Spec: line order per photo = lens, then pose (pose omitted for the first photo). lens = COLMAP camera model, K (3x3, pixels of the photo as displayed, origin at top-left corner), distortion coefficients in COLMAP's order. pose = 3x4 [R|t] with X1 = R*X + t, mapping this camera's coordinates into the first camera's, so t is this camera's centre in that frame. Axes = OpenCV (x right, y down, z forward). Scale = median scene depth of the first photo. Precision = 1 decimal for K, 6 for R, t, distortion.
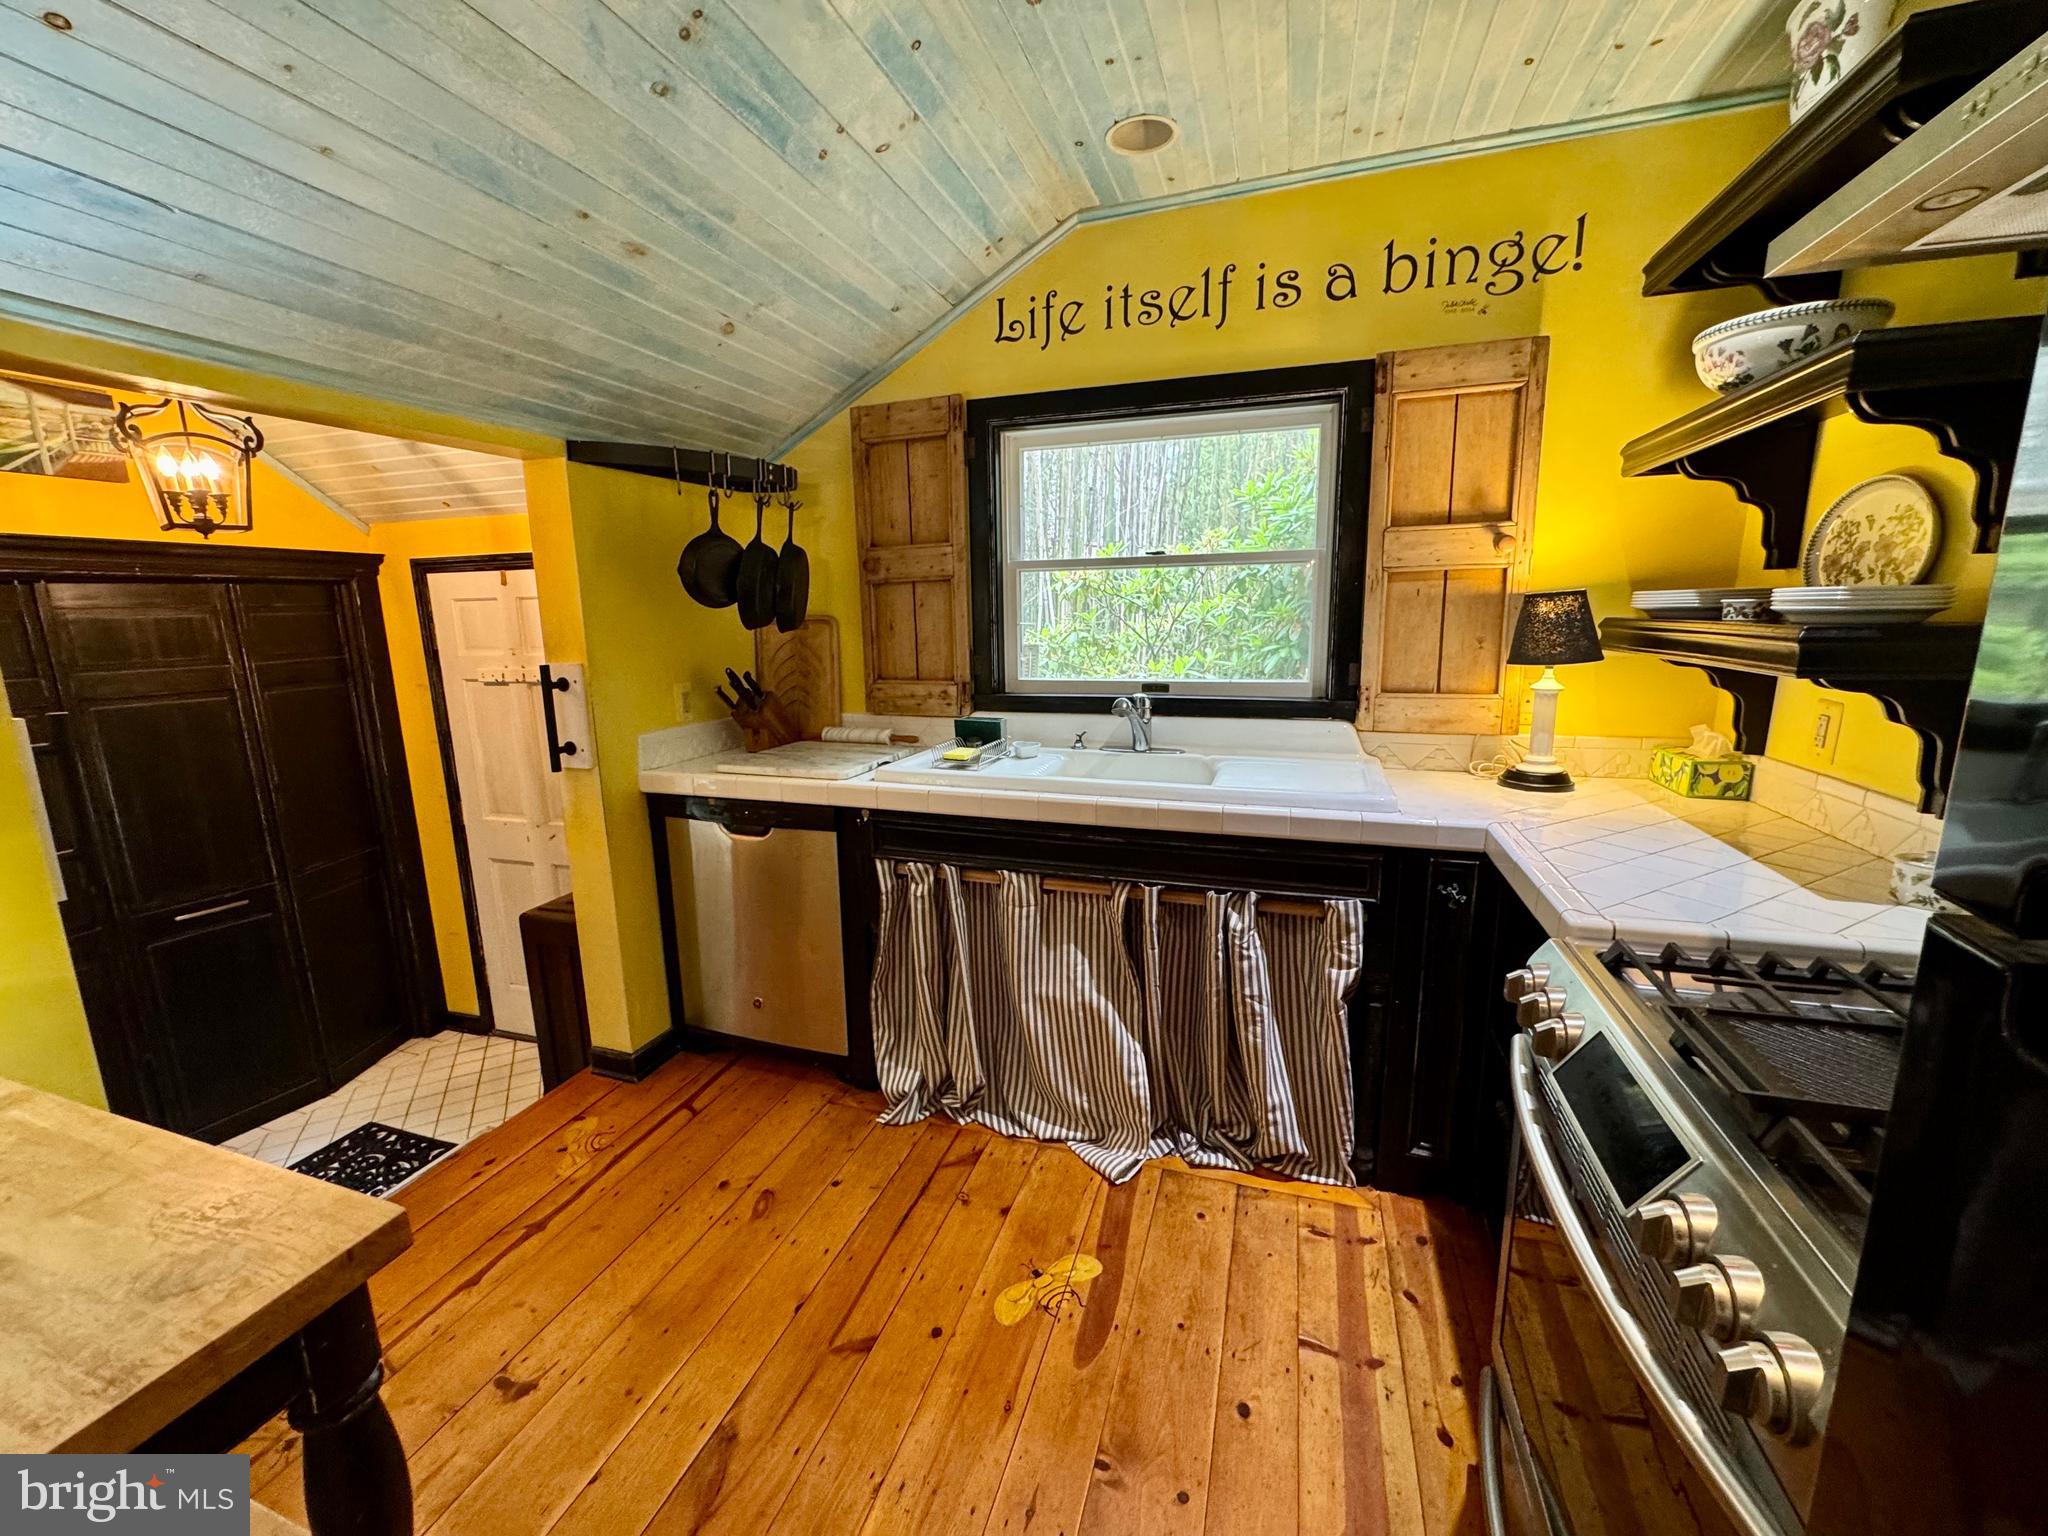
lens RADIAL K [[818.7, 0, 1021.1], [0, 818.7, 767.4], [0, 0, 1]] dist [-0.001331, -0.000478]
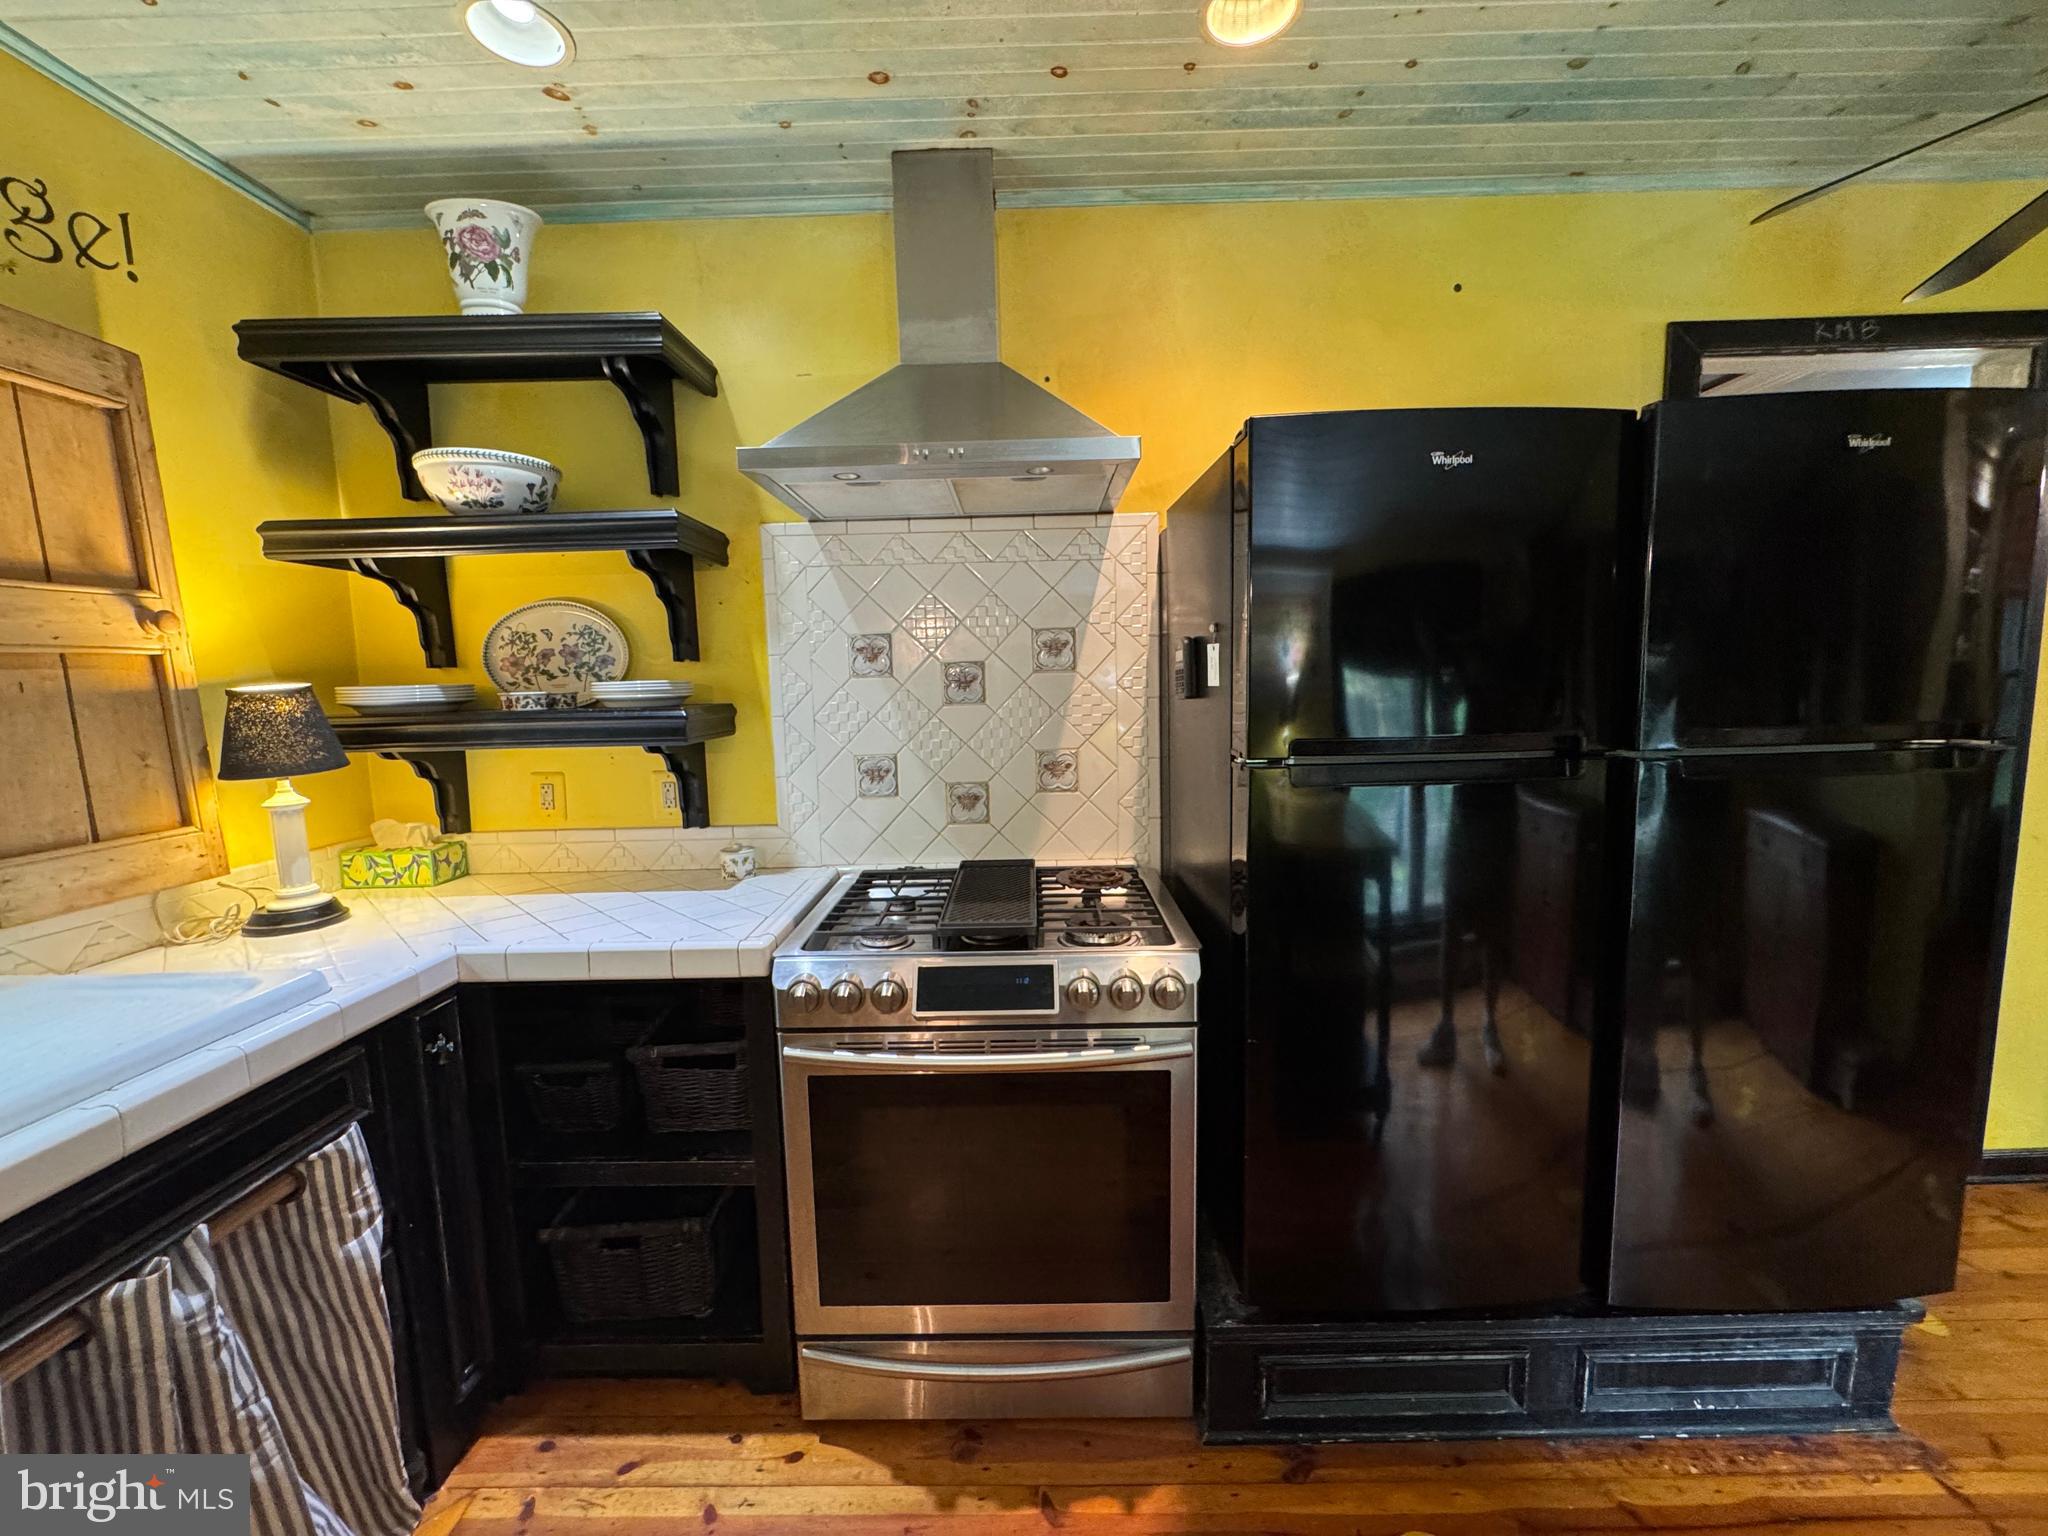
lens RADIAL K [[818.7, 0, 1023.5], [0, 818.7, 768.0], [0, 0, 1]] dist [-0.001331, -0.000478]
pose [[-0.299426, -0.081685, 0.950616, -0.340789], [0.211098, 0.965965, 0.149496, -0.097162], [-0.930474, 0.245437, -0.271992, 0.527461]]
